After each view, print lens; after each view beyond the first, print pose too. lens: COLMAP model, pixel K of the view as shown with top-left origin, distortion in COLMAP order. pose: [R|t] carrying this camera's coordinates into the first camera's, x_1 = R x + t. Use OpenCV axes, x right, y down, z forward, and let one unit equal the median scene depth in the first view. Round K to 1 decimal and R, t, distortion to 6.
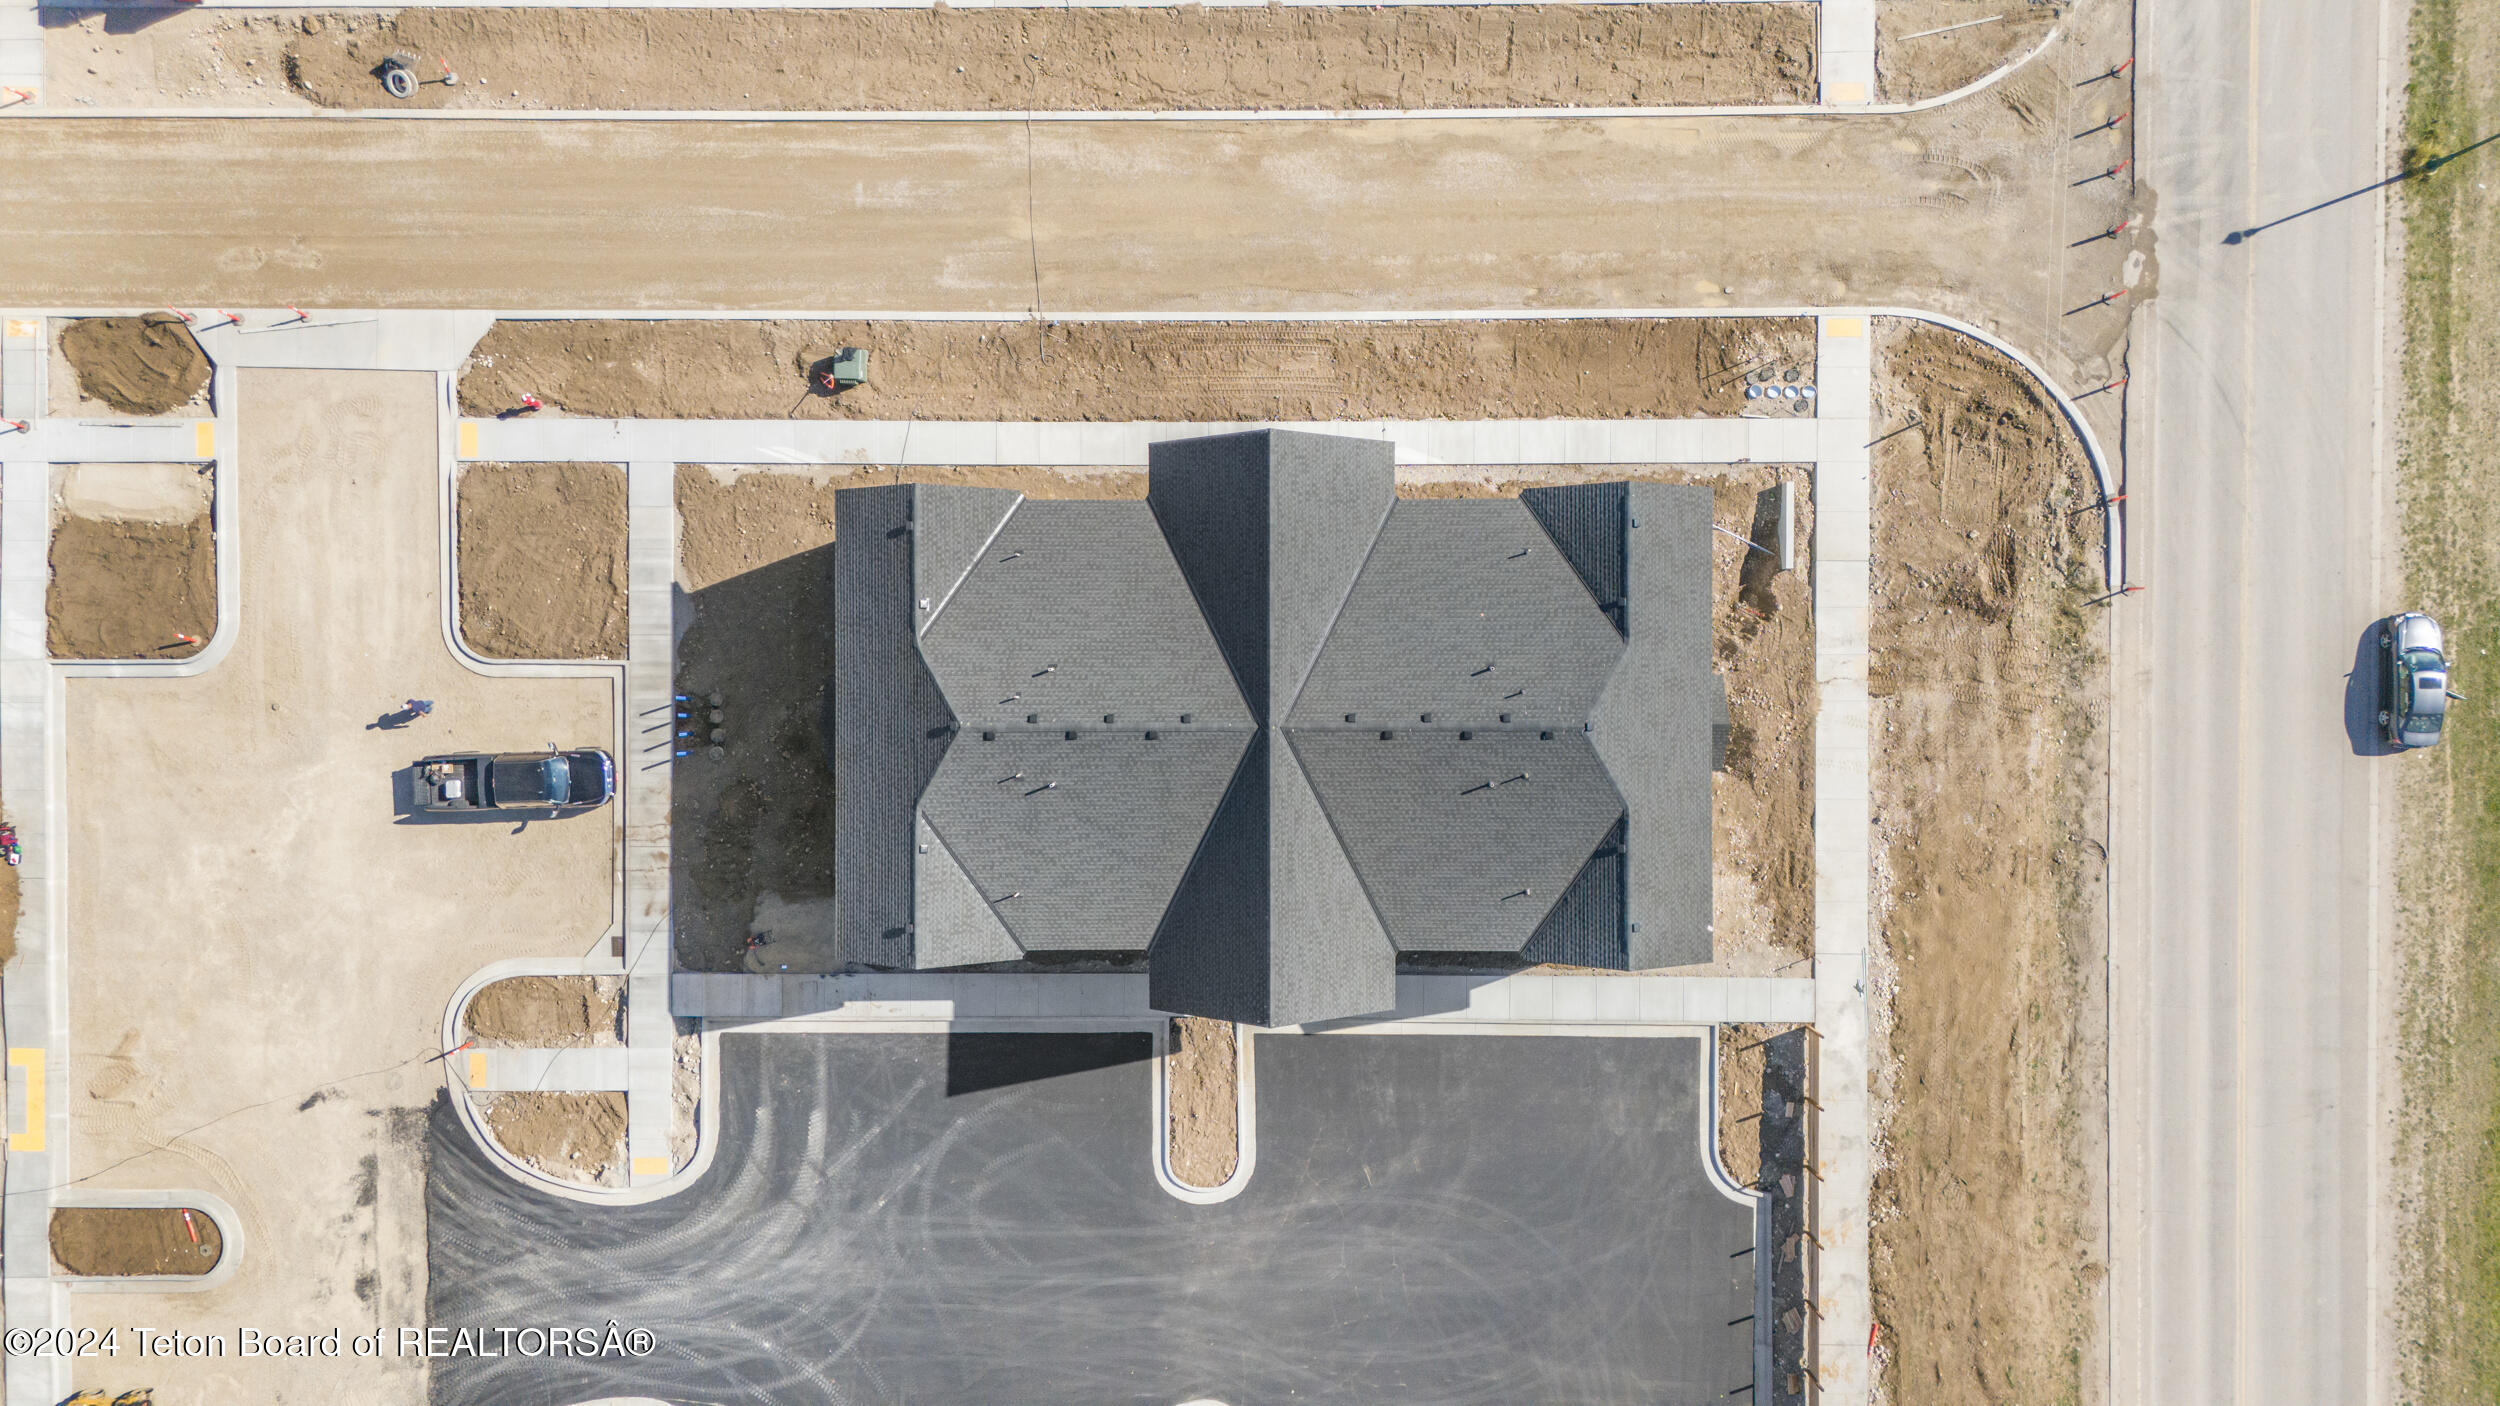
lens RADIAL K [[1832.6, 0, 1252.3], [0, 1832.6, 693.4], [0, 0, 1]] dist [0.049835, -0.006175]
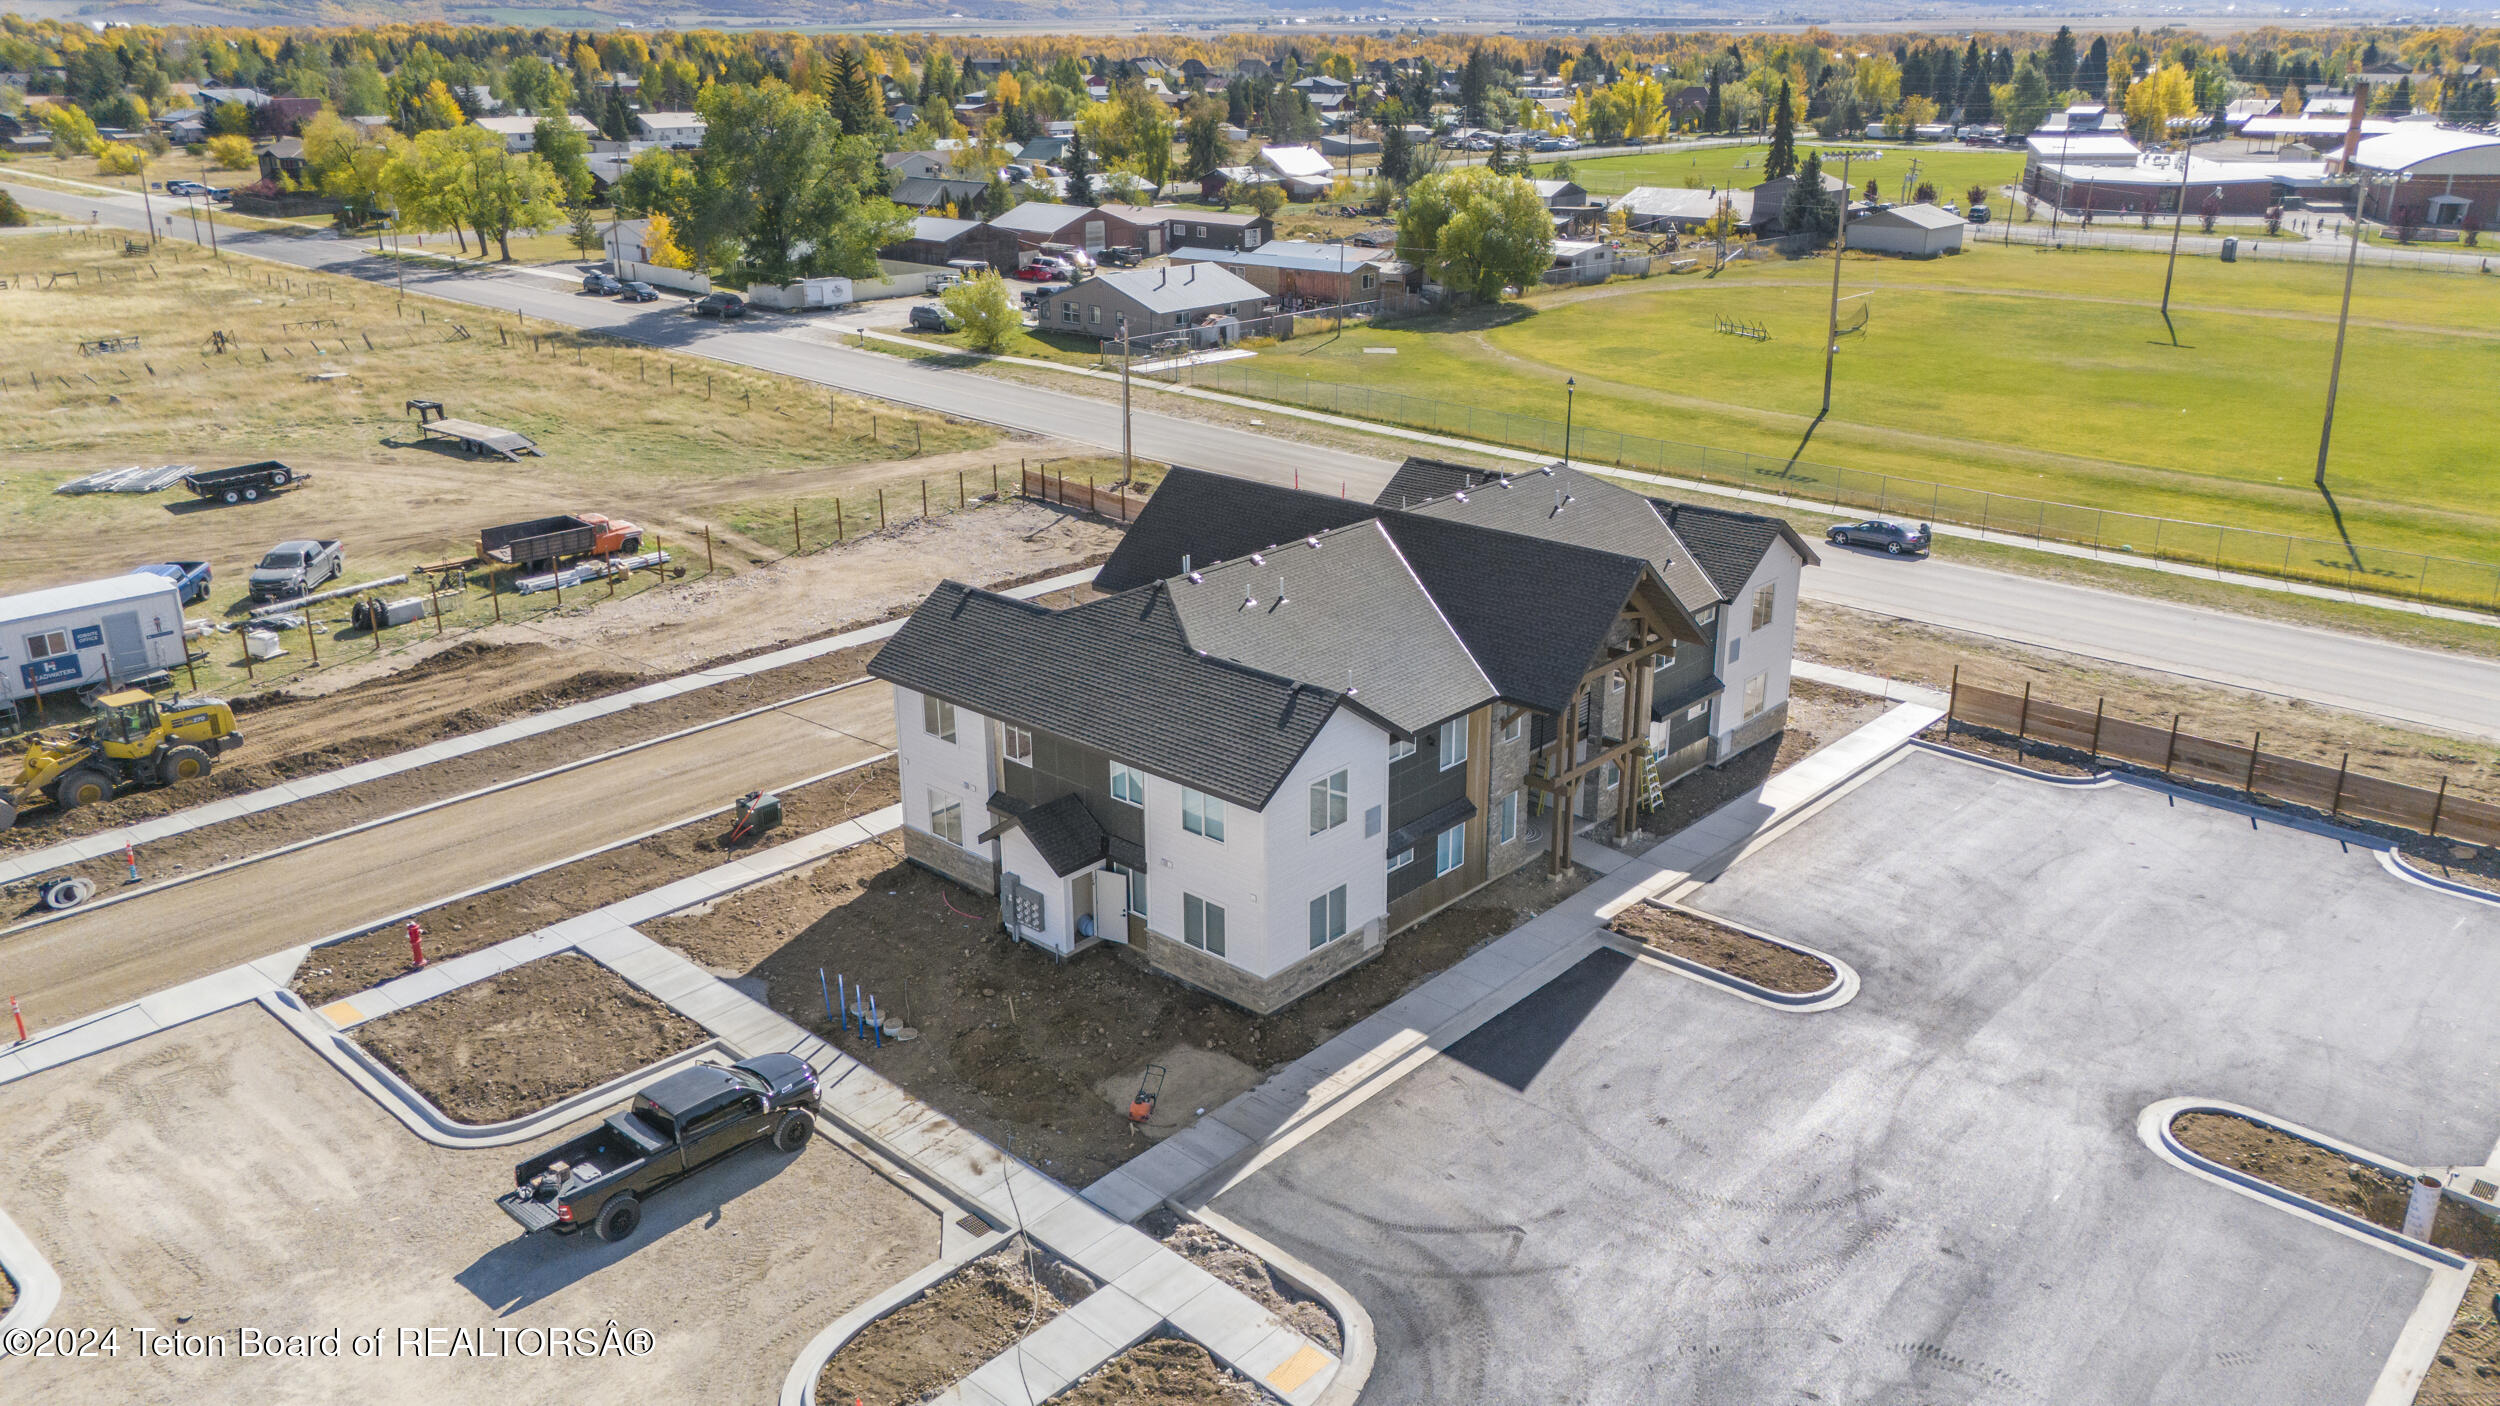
lens RADIAL K [[1832.6, 0, 1252.3], [0, 1832.6, 693.4], [0, 0, 1]] dist [0.049835, -0.006175]
pose [[0.675413, -0.232497, 0.699831, -0.658313], [0.737430, 0.217983, -0.639282, 0.541088], [-0.003920, 0.947855, 0.318678, 0.664545]]
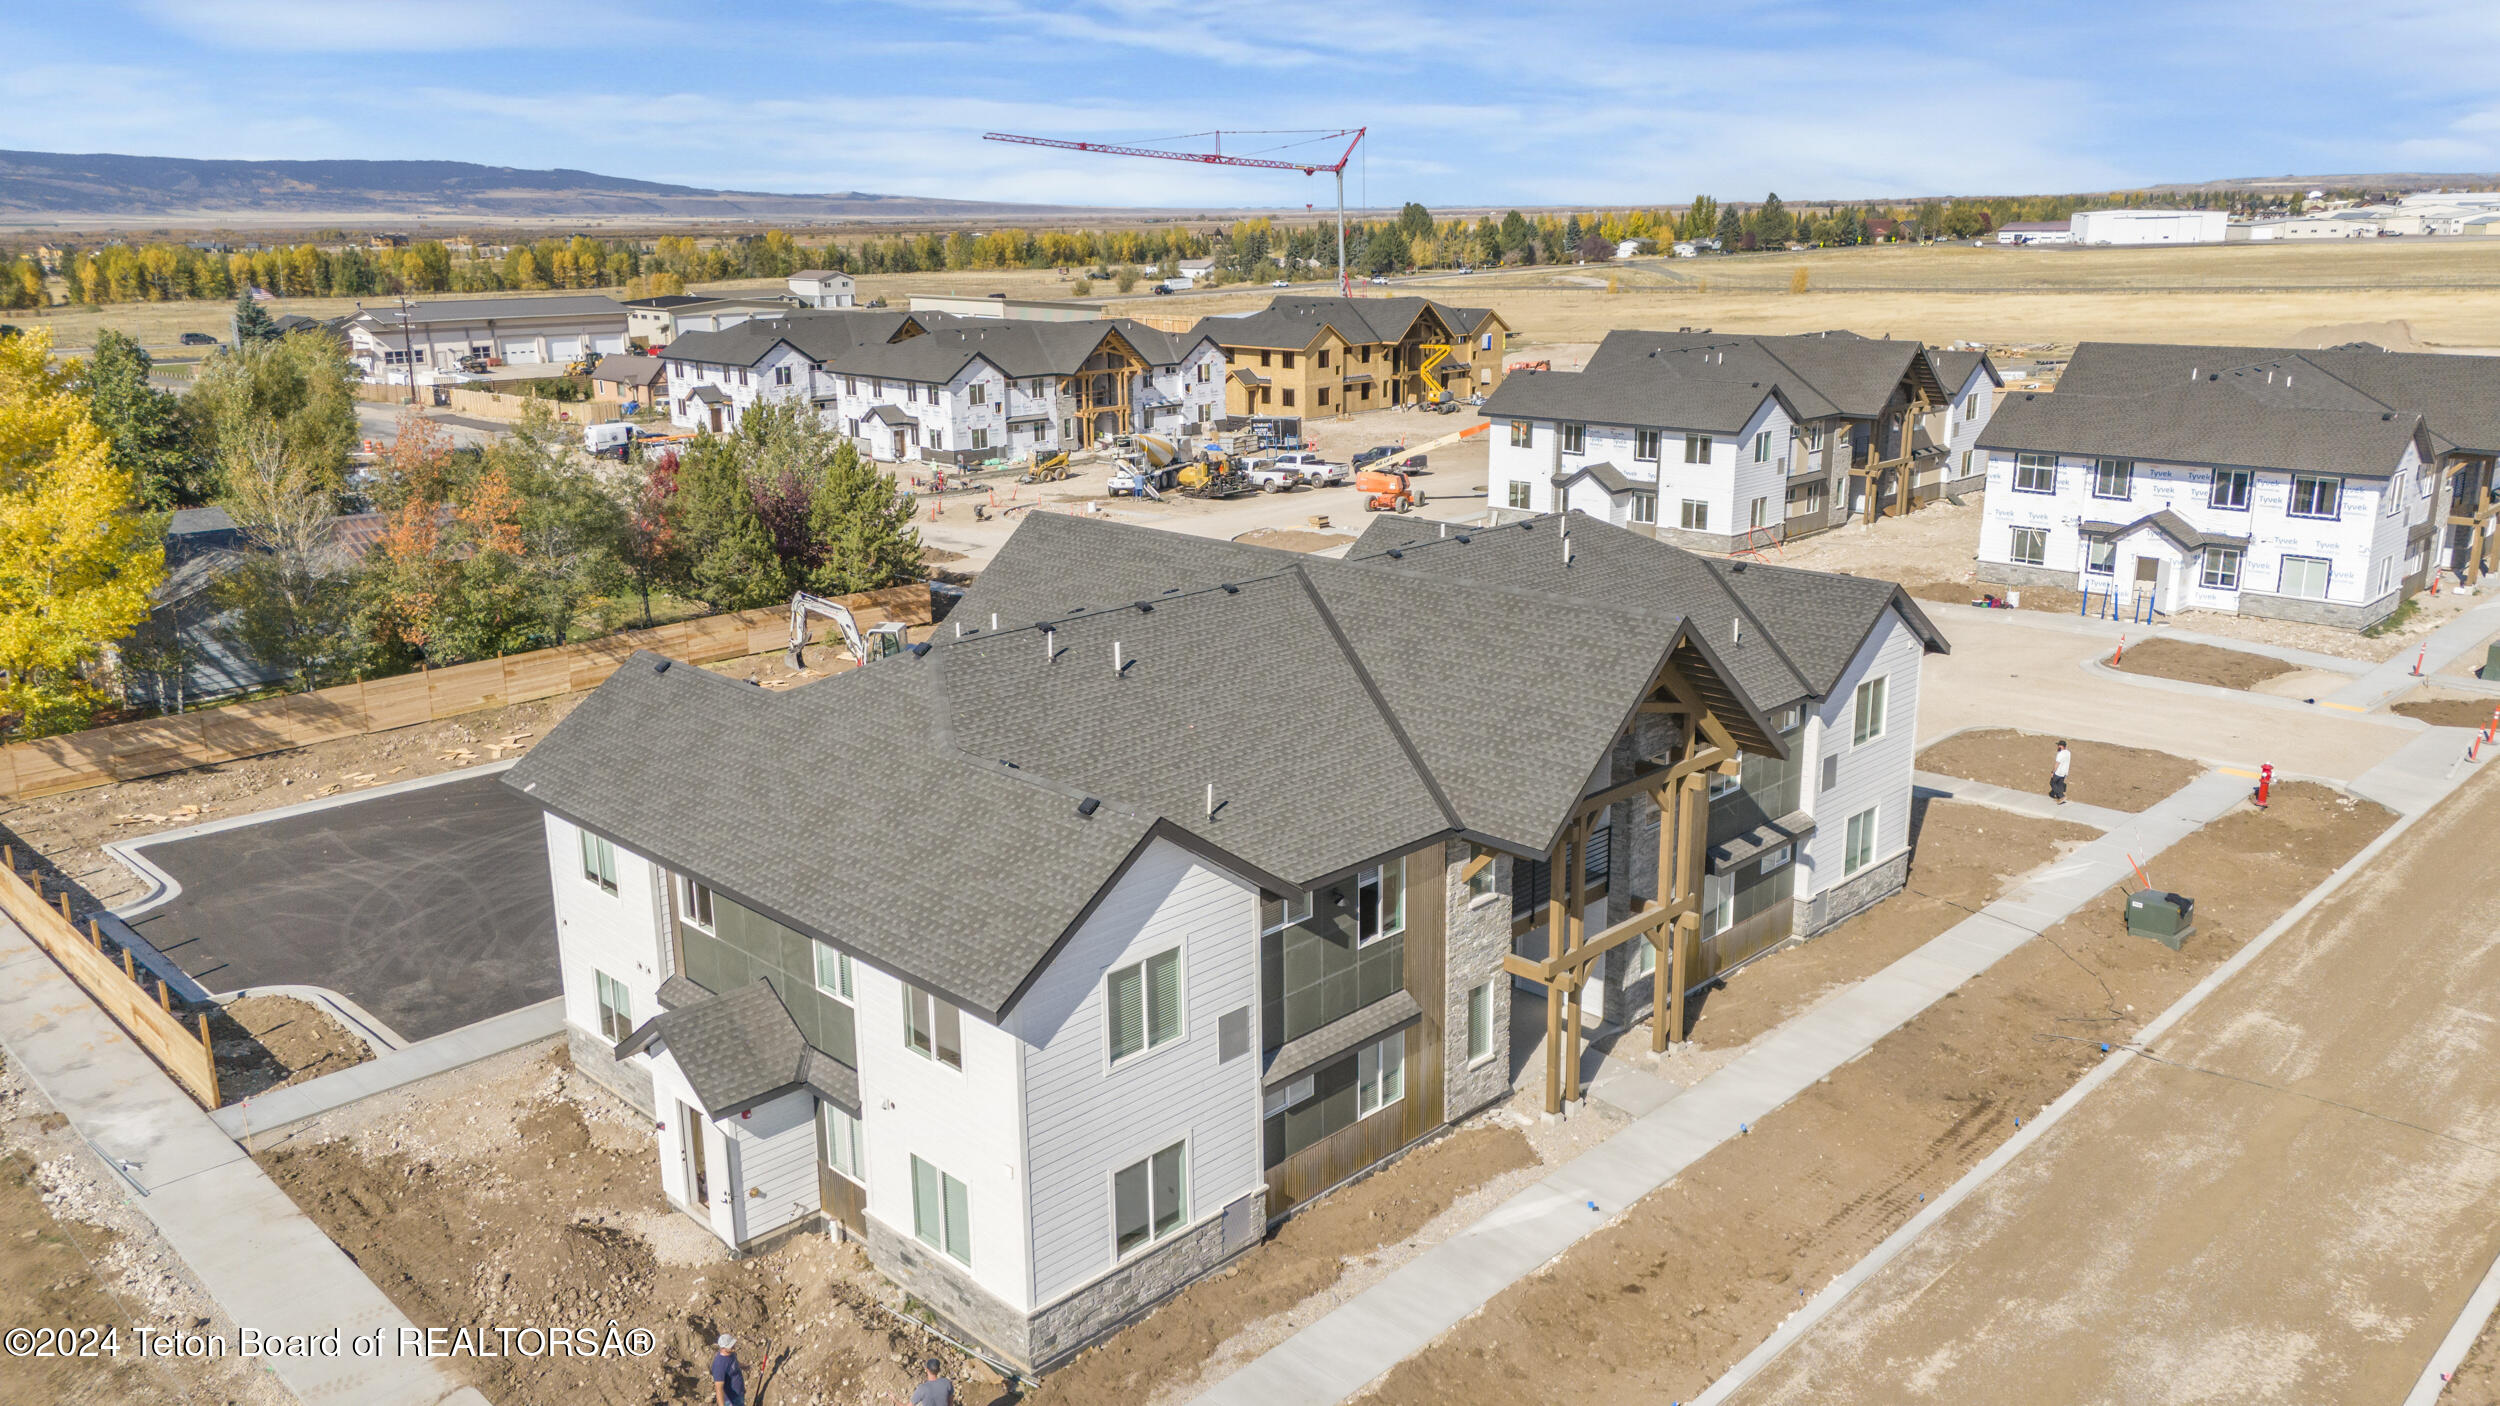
lens RADIAL K [[1834.2, 0, 1250.0], [0, 1834.2, 703.0], [0, 0, 1]] dist [0.073296, -0.069171]
pose [[-0.703519, 0.210480, -0.678792, 0.432177], [-0.710367, -0.180076, 0.680406, -0.381055], [0.020978, 0.960870, 0.276205, 0.739040]]
